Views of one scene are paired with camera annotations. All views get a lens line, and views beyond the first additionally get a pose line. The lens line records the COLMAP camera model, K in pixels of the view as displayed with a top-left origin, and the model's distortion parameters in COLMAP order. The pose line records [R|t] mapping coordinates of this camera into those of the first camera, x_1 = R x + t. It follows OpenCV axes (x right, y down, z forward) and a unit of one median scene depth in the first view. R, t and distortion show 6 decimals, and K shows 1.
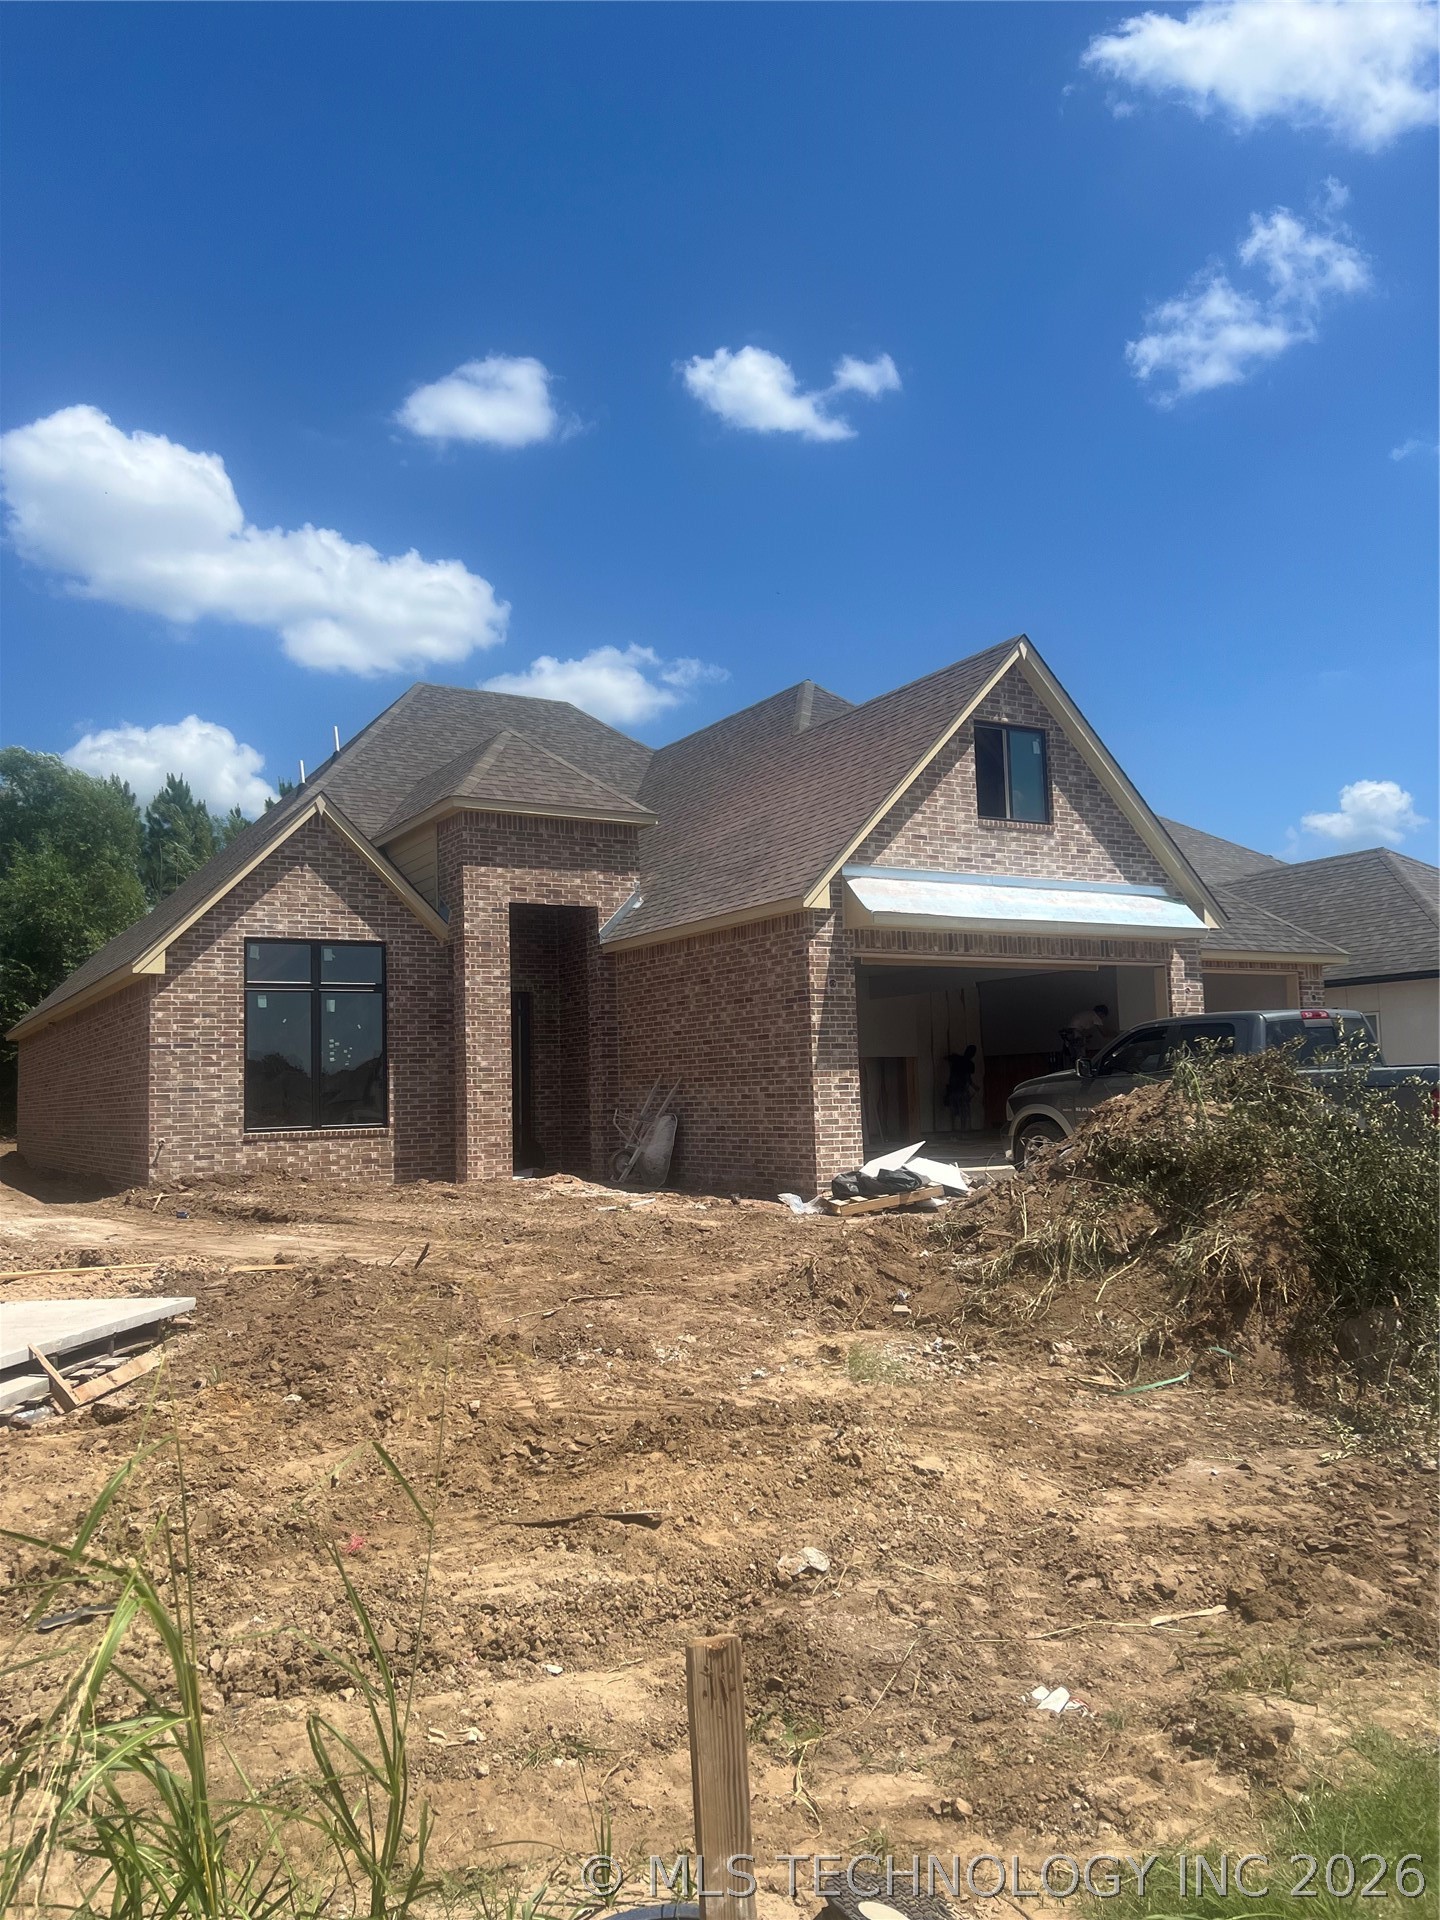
lens RADIAL K [[1459.1, 0, 720.0], [0, 1459.1, 960.0], [0, 0, 1]] dist [0.052881, -0.056898]
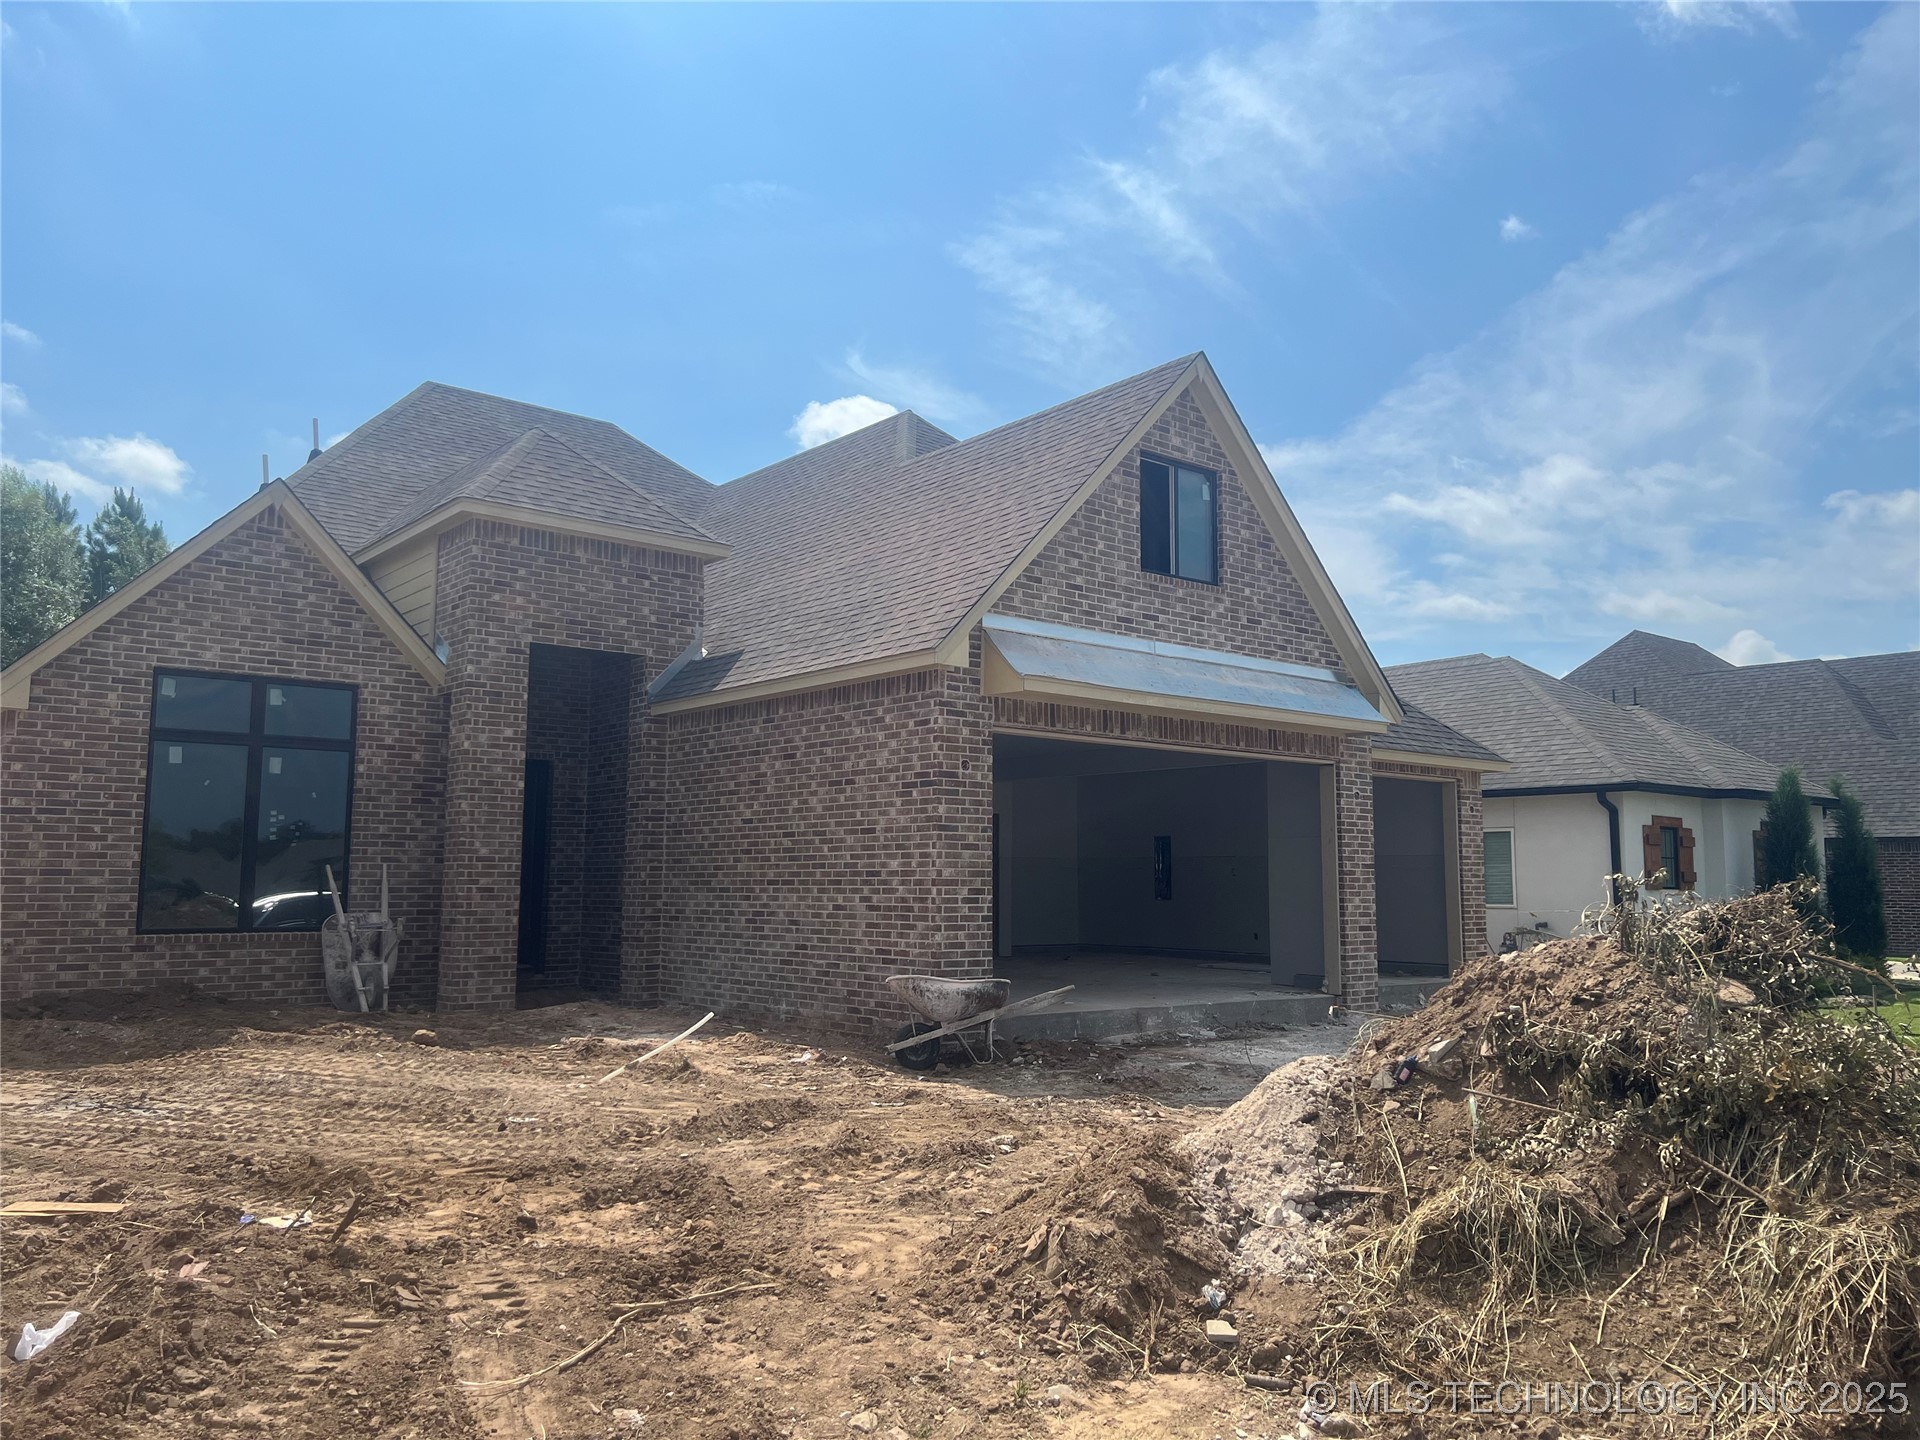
lens RADIAL K [[1462.2, 0, 963.4], [0, 1462.2, 716.1], [0, 0, 1]] dist [0.054467, -0.059778]
pose [[0.985832, 0.052754, 0.159223, -0.043660], [-0.048901, 0.998410, -0.028022, 0.010660], [-0.160448, 0.019839, 0.986845, 0.214599]]
